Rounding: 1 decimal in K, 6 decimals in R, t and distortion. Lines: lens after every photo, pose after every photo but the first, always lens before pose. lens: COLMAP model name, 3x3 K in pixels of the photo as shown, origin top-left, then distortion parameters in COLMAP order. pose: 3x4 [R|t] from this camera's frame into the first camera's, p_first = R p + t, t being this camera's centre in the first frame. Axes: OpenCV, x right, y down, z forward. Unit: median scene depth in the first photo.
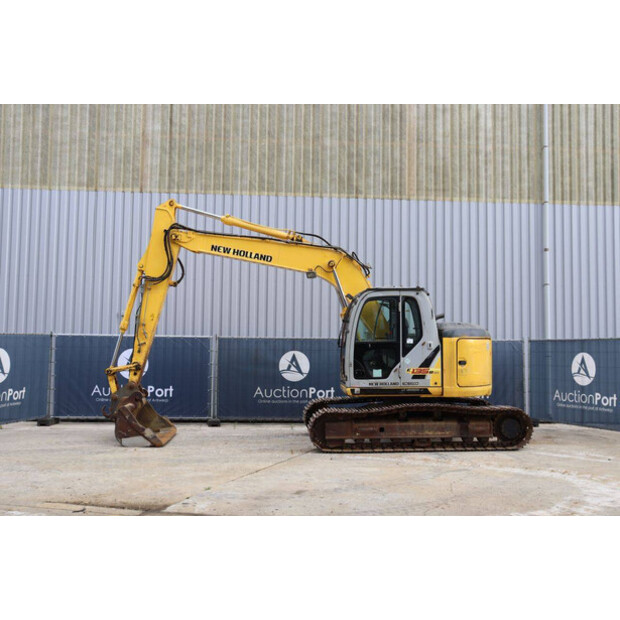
lens RADIAL K [[721.3, 0, 308.3], [0, 721.3, 293.8], [0, 0, 1]] dist [-0.014576, 0.028573]
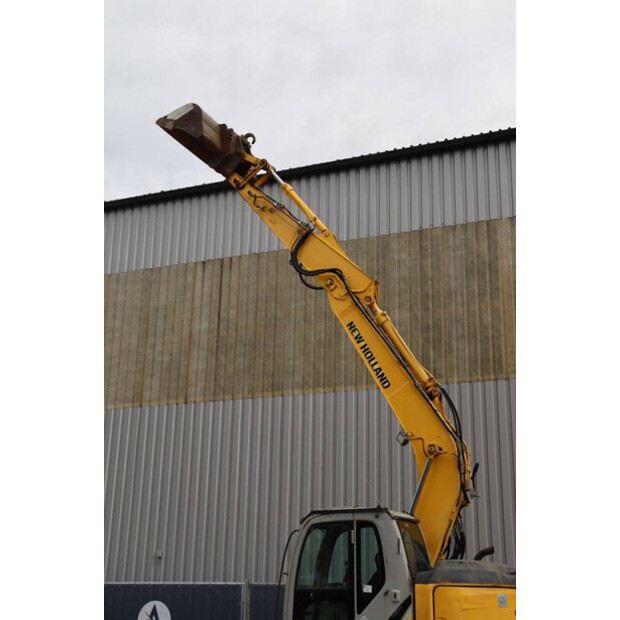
lens RADIAL K [[898.2, 0, 310.0], [0, 898.2, 310.0], [0, 0, 1]] dist [0.098626, 0.146239]
pose [[0.886995, -0.136611, -0.441109, 0.458715], [0.030317, 0.970405, -0.239572, 0.012242], [0.460783, 0.199126, 0.864886, 0.161847]]
